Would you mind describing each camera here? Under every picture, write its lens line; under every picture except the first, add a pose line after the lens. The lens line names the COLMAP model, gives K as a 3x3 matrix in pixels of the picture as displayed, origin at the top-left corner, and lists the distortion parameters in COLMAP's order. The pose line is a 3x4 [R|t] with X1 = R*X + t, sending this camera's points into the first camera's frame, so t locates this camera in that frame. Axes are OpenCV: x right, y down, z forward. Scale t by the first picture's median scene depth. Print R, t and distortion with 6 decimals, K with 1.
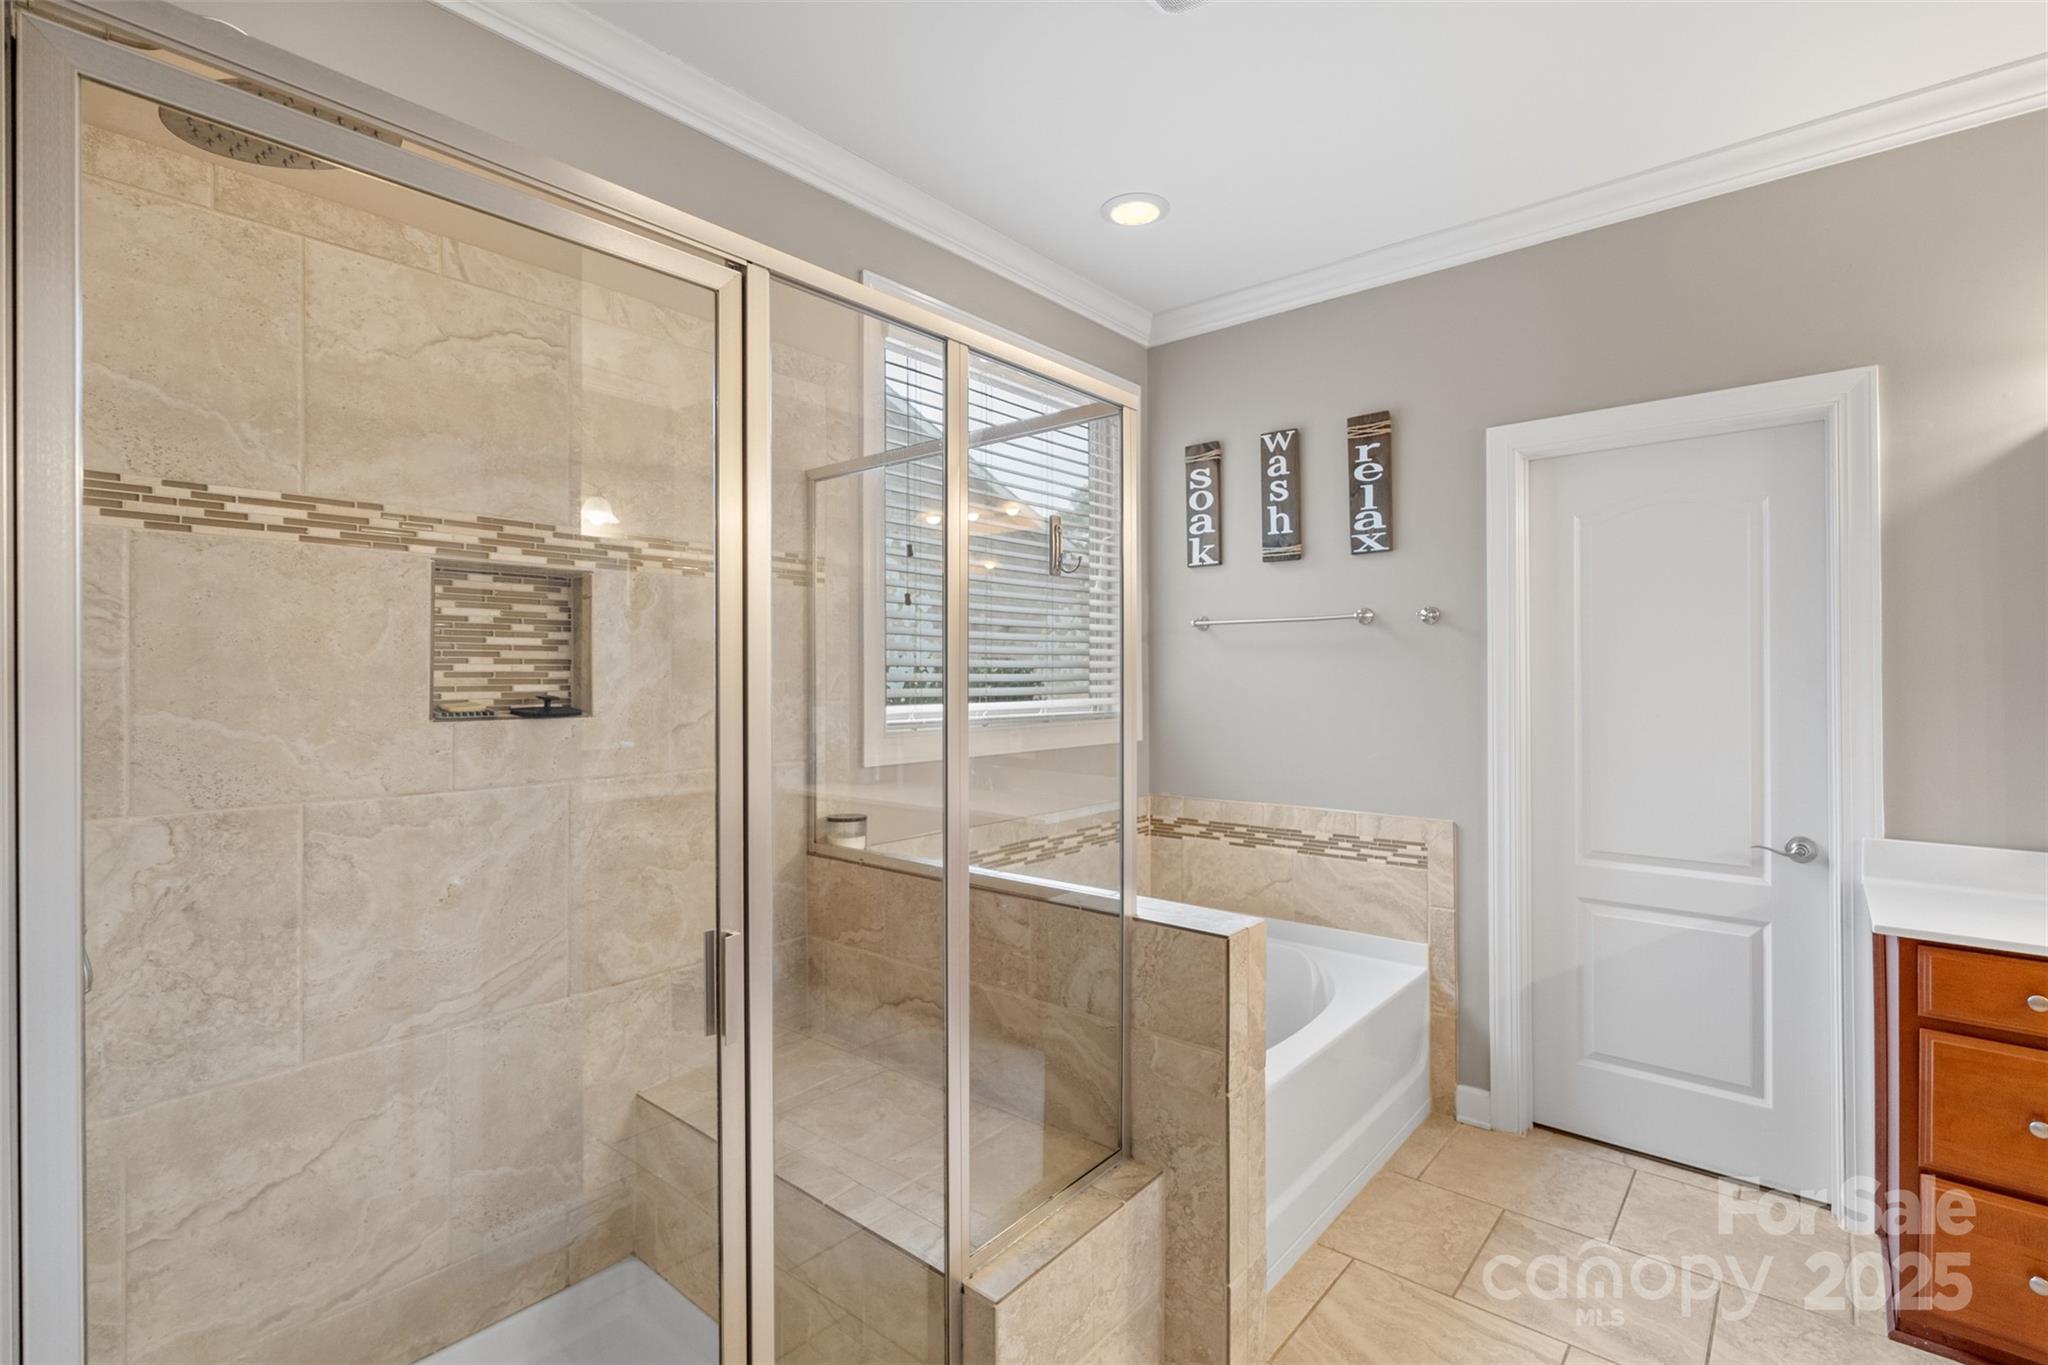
lens RADIAL K [[939.3, 0, 1024.7], [0, 939.3, 669.9], [0, 0, 1]] dist [-0.001138, 0.000648]
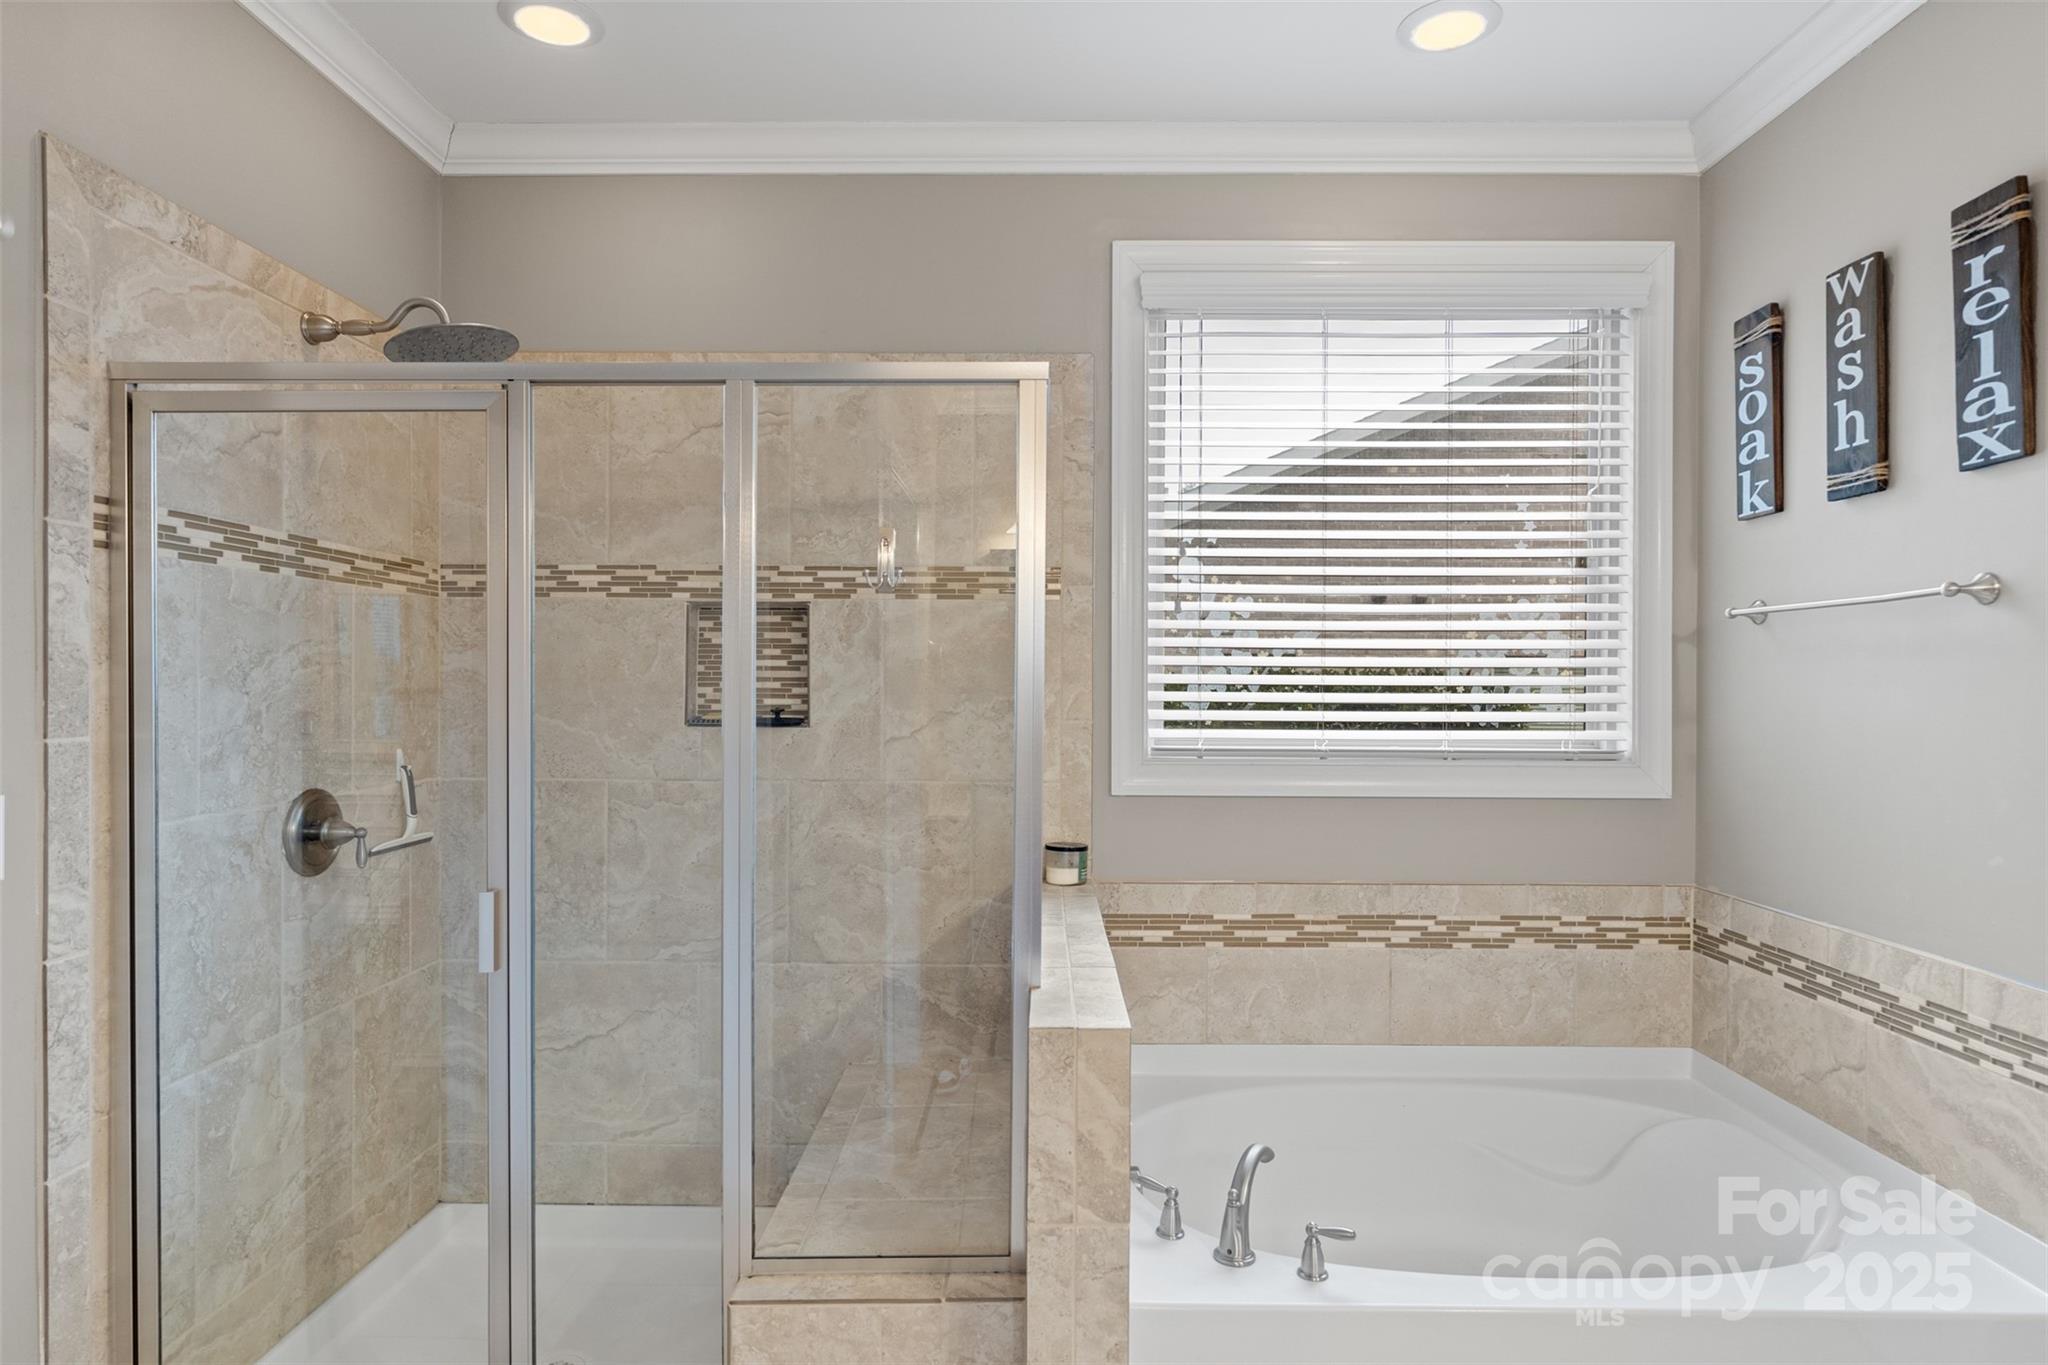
lens RADIAL K [[1122.1, 0, 1025.5], [0, 1122.1, 687.5], [0, 0, 1]] dist [-0.000172, 0.000208]
pose [[0.639927, 0.008272, -0.768391, 0.607845], [-0.001221, 0.999952, 0.009749, -0.010237], [0.768435, -0.005300, 0.639906, 0.249521]]
